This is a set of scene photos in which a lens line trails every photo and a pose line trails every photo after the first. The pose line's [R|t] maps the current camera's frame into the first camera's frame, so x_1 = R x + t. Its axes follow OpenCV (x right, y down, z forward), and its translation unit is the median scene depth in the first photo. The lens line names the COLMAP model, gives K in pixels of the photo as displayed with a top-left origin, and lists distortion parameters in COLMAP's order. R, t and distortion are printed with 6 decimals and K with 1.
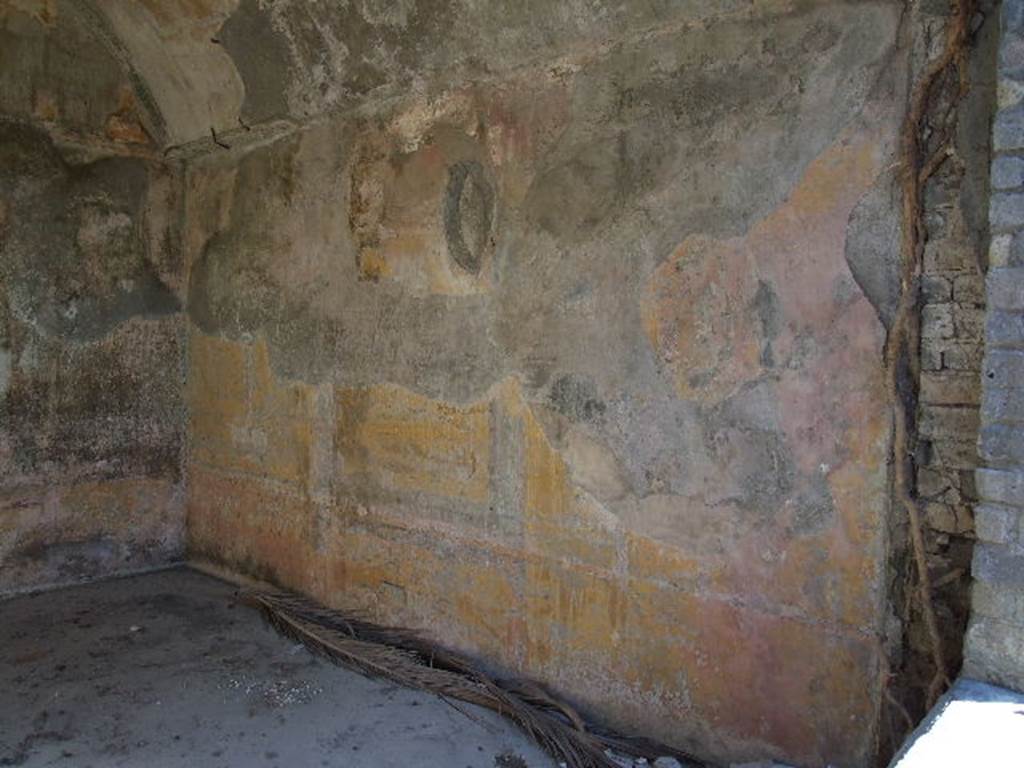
lens RADIAL K [[824.4, 0, 515.8], [0, 824.4, 380.3], [0, 0, 1]] dist [-0.046575, 0.044141]
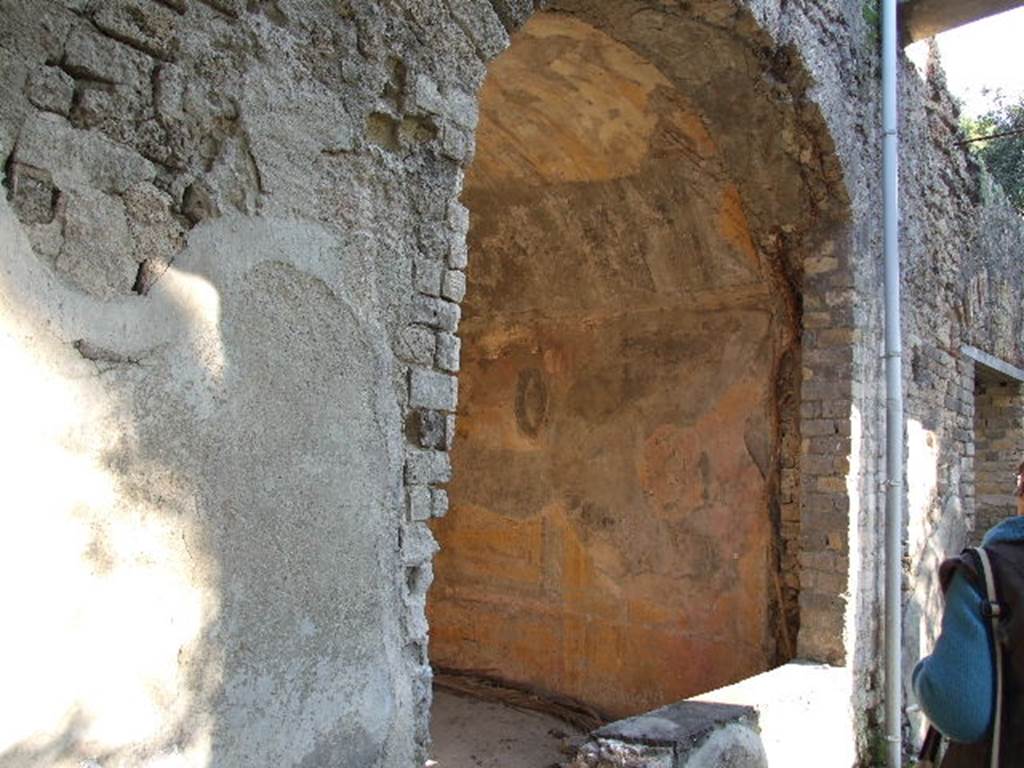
lens RADIAL K [[824.4, 0, 512.5], [0, 824.4, 384.5], [0, 0, 1]] dist [-0.046575, 0.044141]
pose [[0.999598, 0.028365, 0.000368, -0.094183], [-0.027969, 0.987644, -0.154200, 0.017757], [-0.004737, 0.154128, 0.988040, -0.613424]]
